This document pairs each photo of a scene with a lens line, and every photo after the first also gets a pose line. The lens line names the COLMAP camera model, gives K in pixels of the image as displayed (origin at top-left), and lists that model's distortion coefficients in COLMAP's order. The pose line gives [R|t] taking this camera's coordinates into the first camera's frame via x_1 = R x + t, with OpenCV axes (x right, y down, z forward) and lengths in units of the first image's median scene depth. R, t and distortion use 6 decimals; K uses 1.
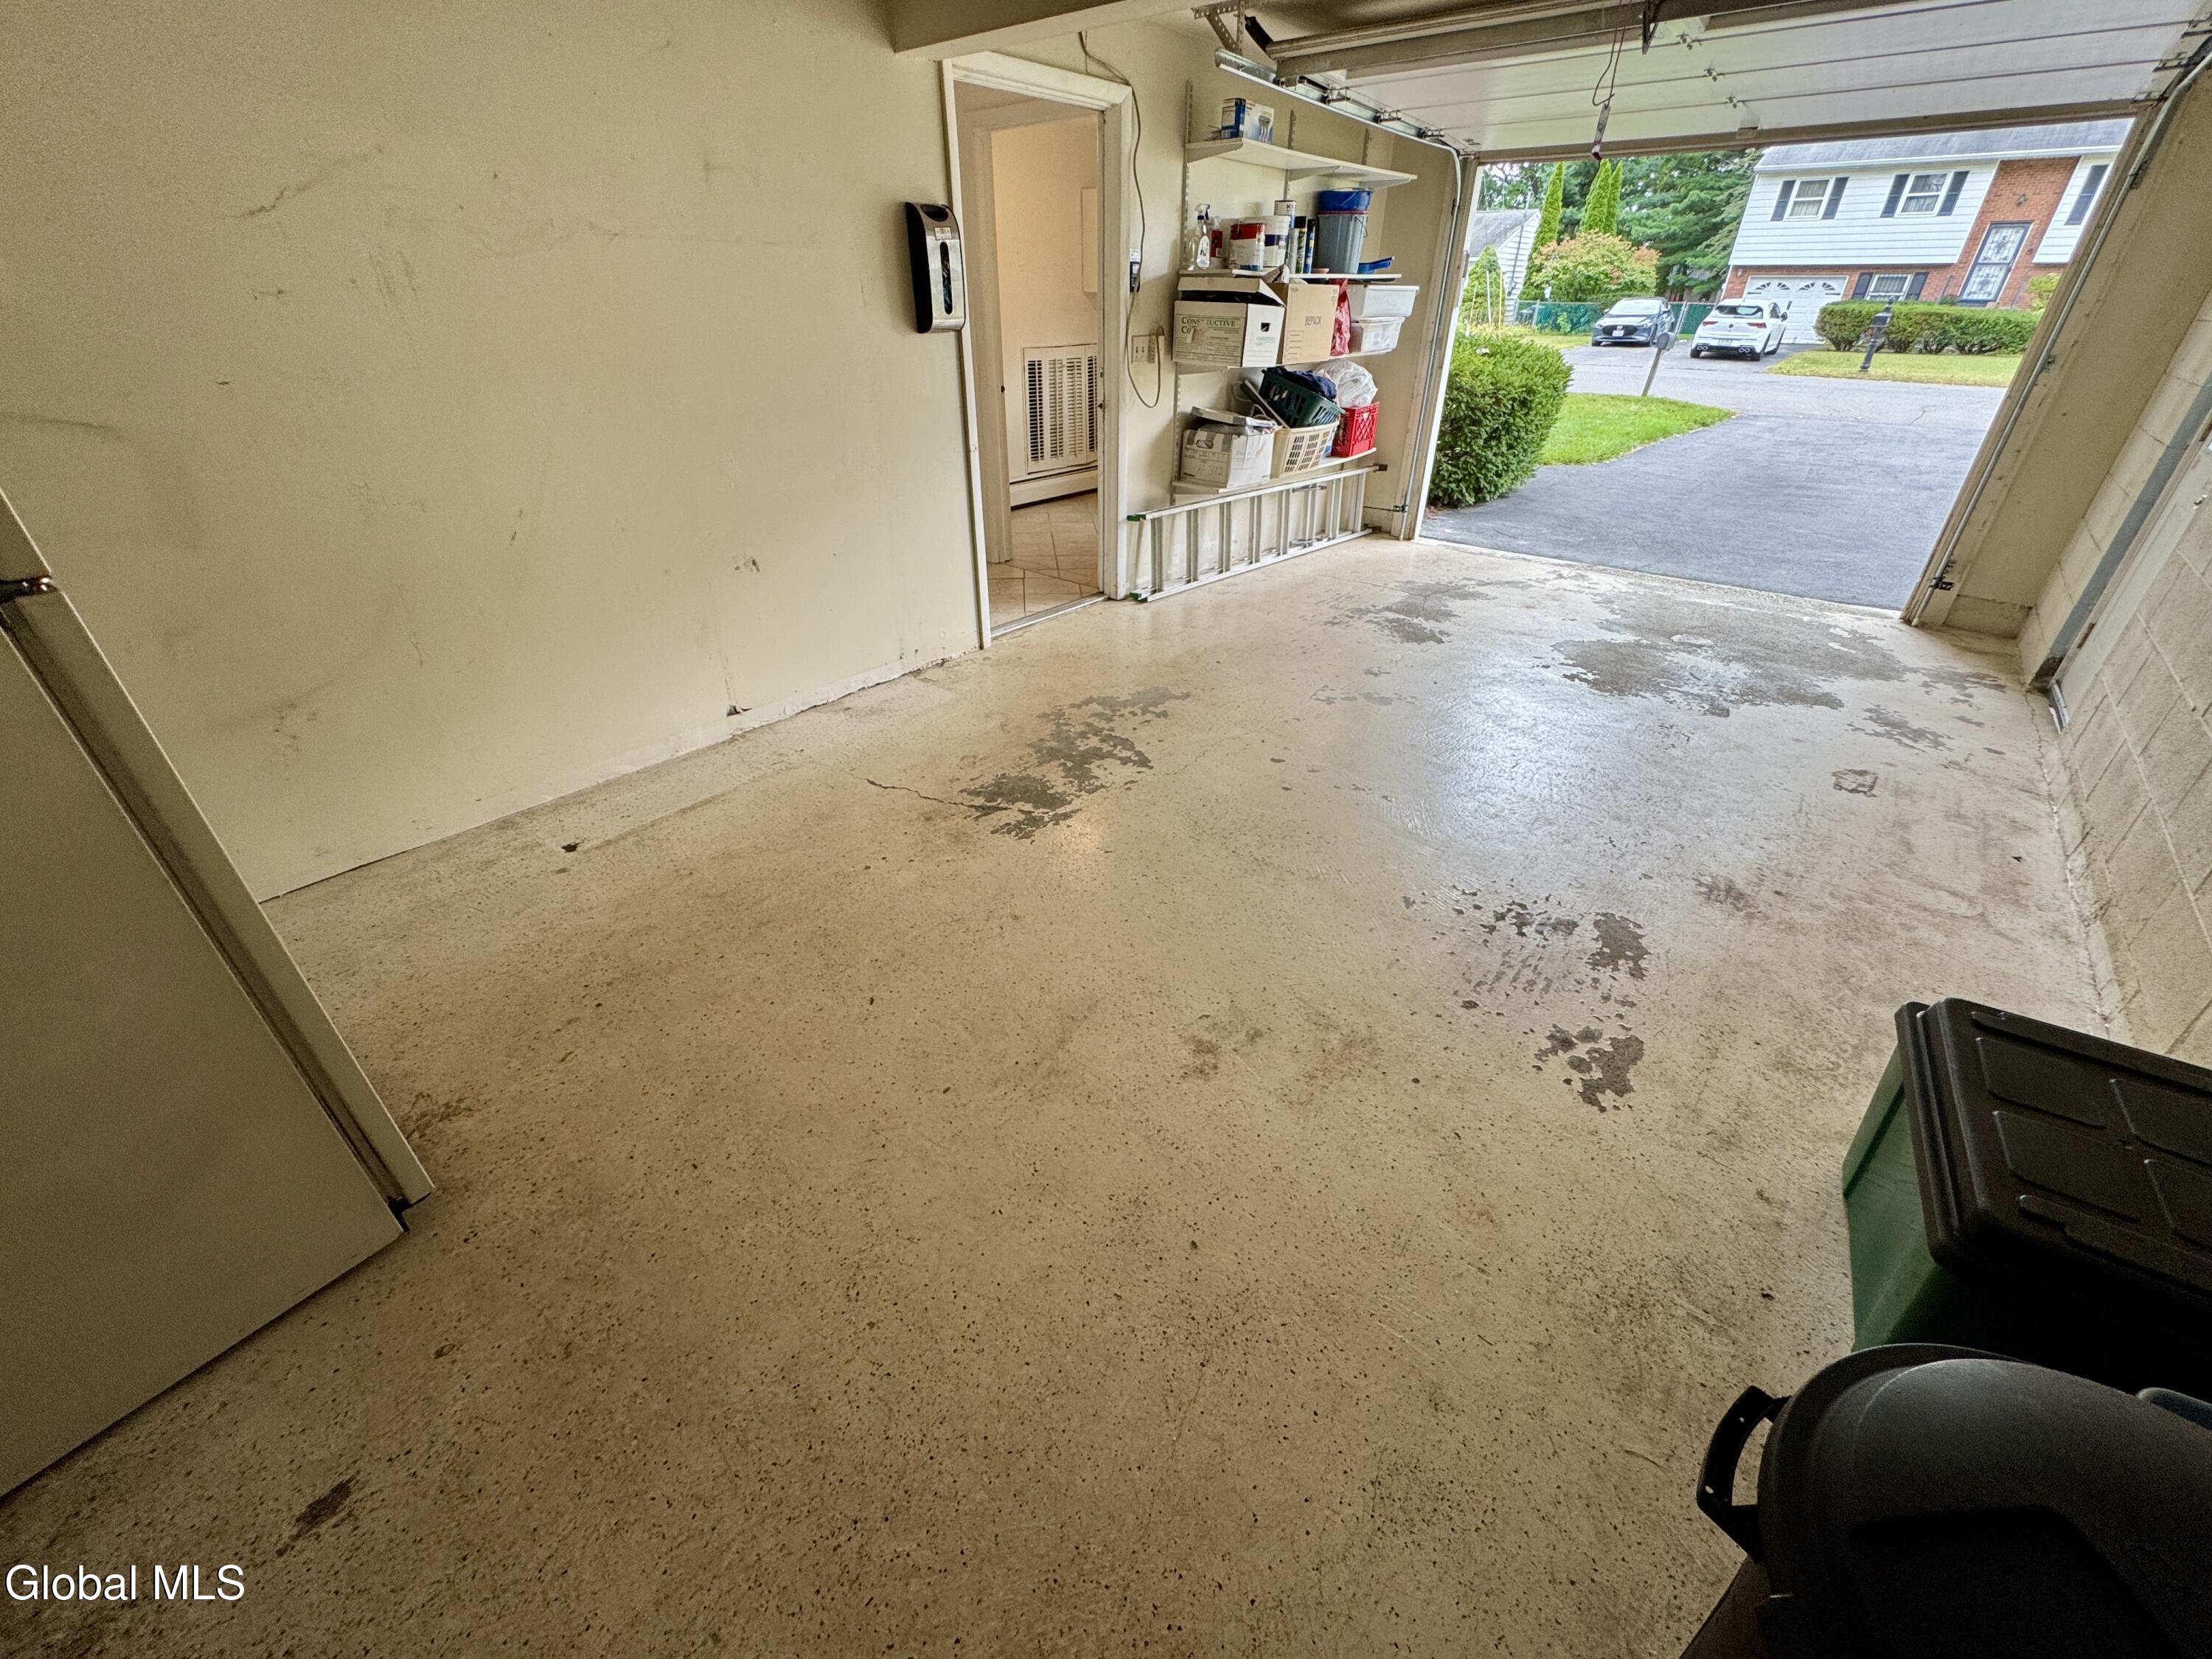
lens RADIAL K [[884.0, 0, 1105.0], [0, 884.0, 821.0], [0, 0, 1]] dist [0.000128, 0.000480]
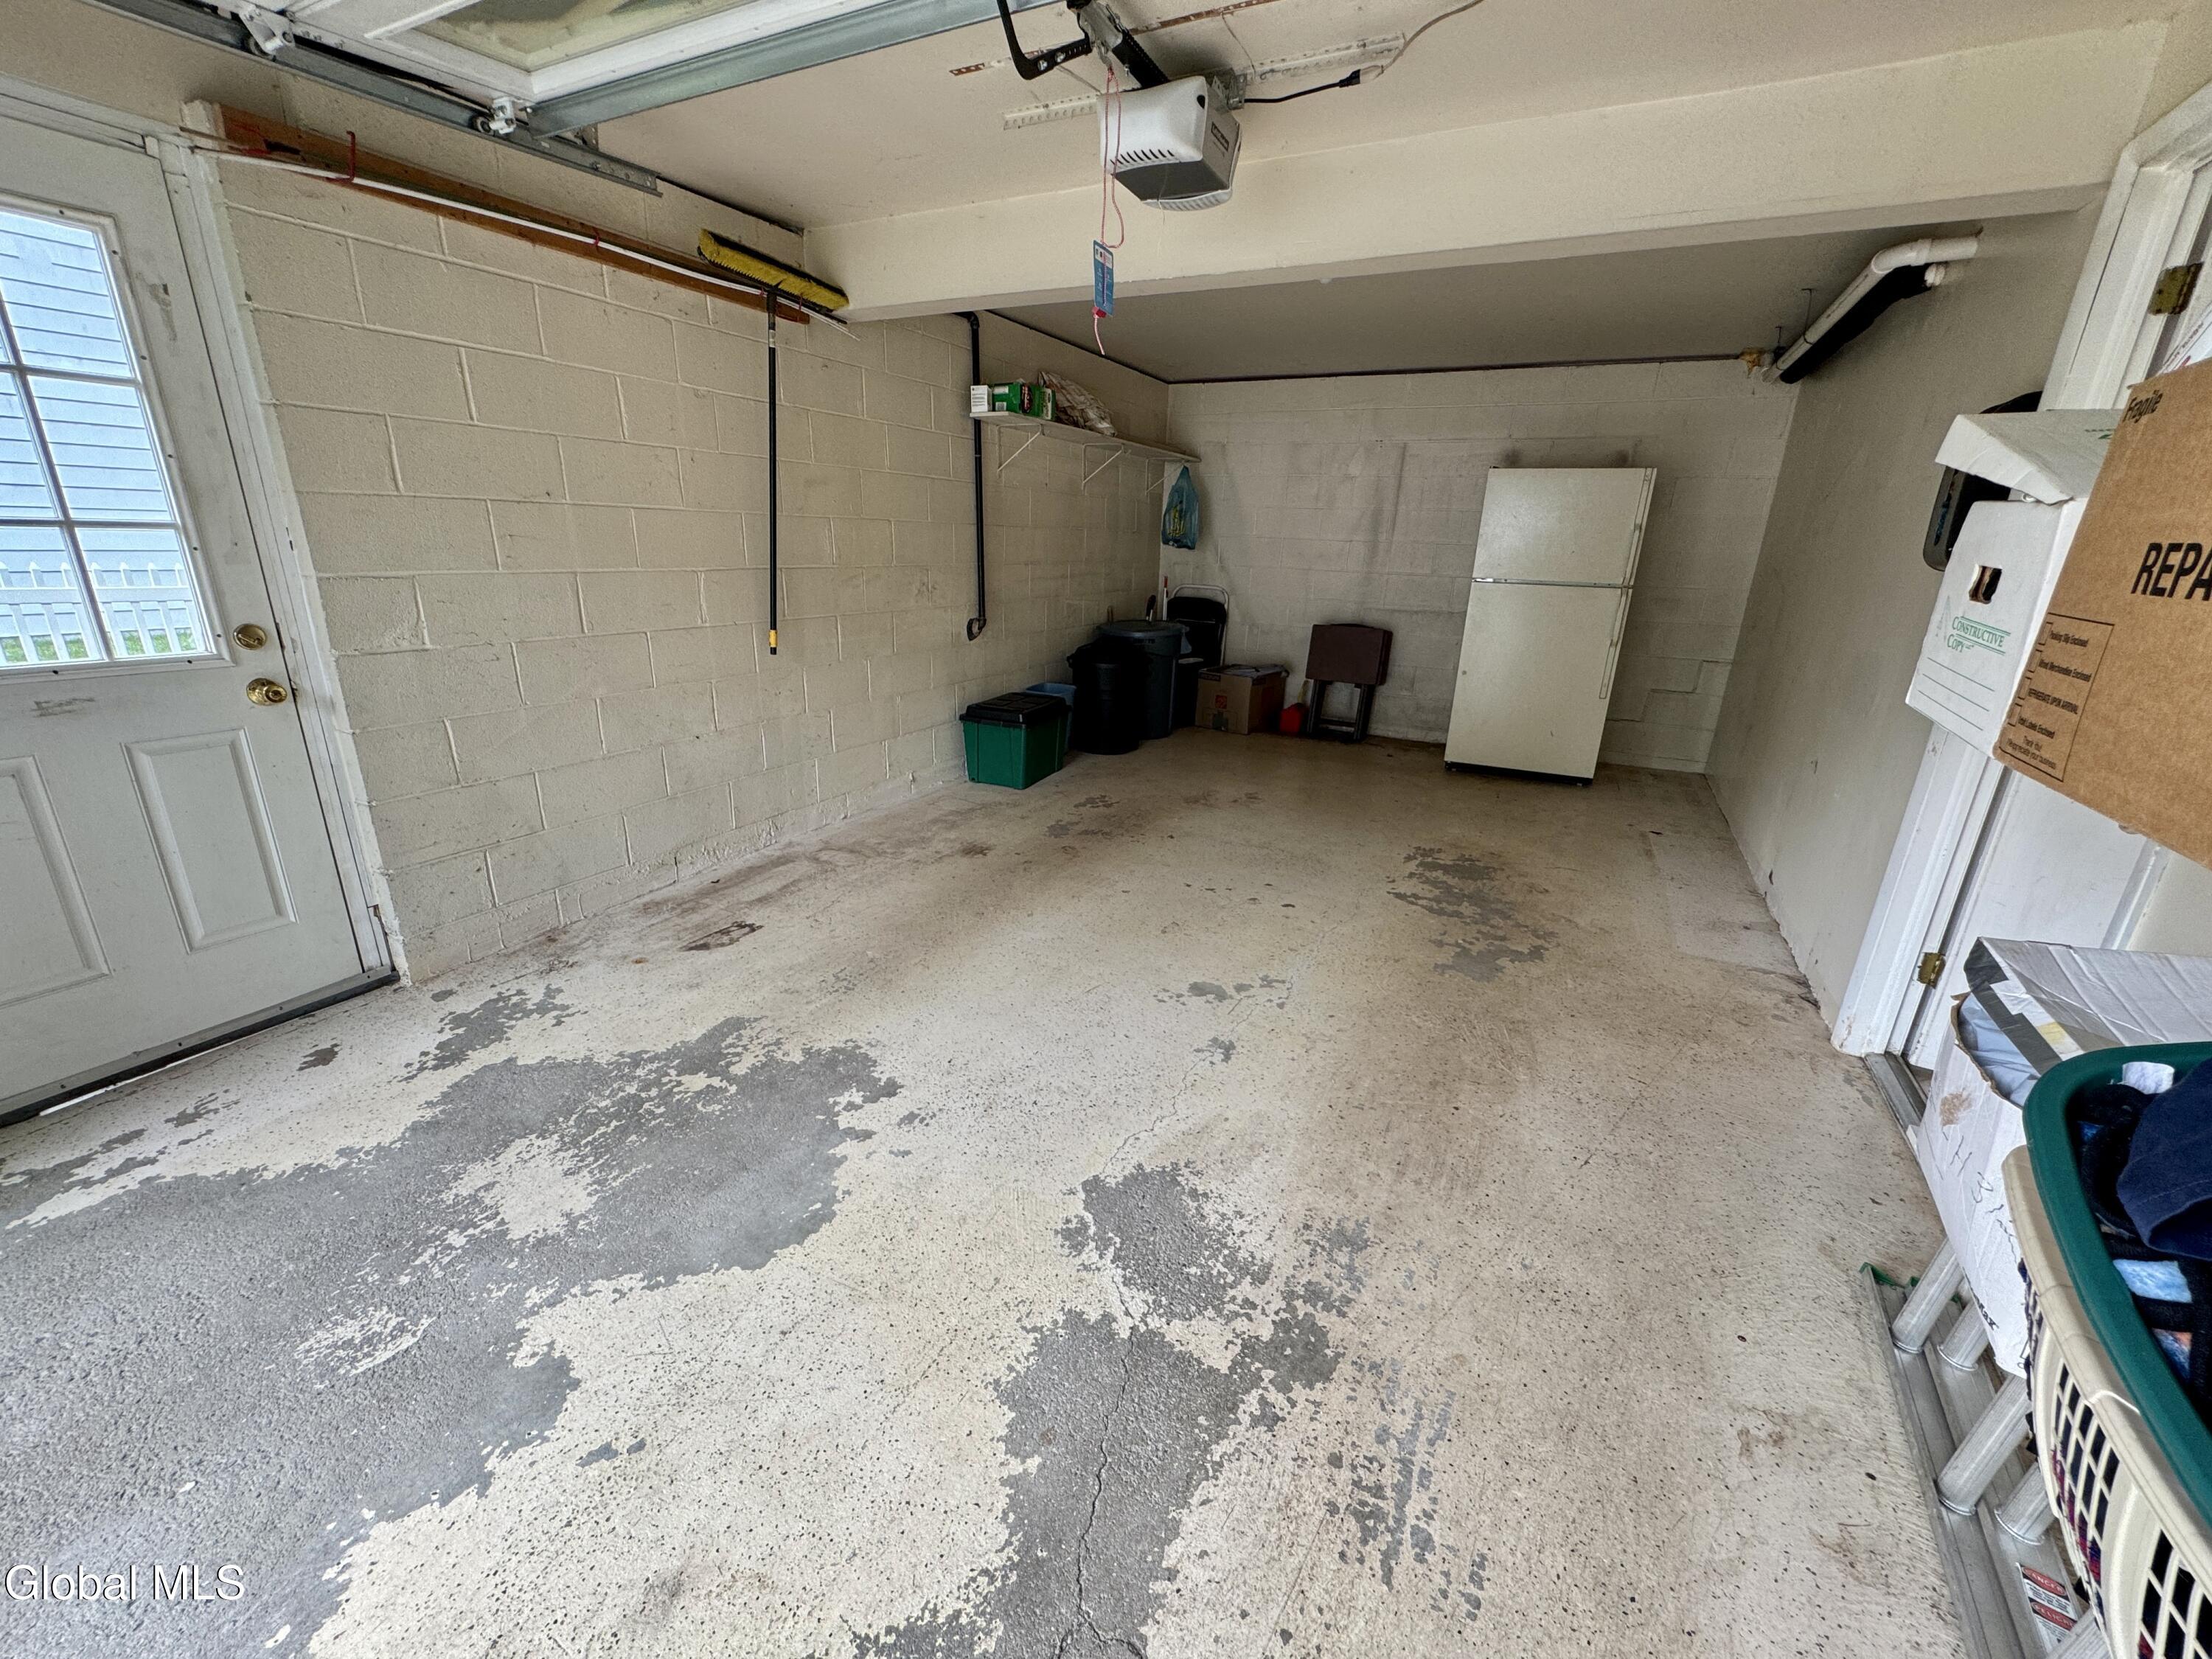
lens RADIAL K [[884.0, 0, 1105.3], [0, 884.0, 831.3], [0, 0, 1]] dist [0.000128, 0.000480]
pose [[-0.977468, 0.030424, -0.208882, 0.557569], [-0.139001, 0.651948, 0.745415, -0.787158], [0.158858, 0.757653, -0.633029, 1.389837]]
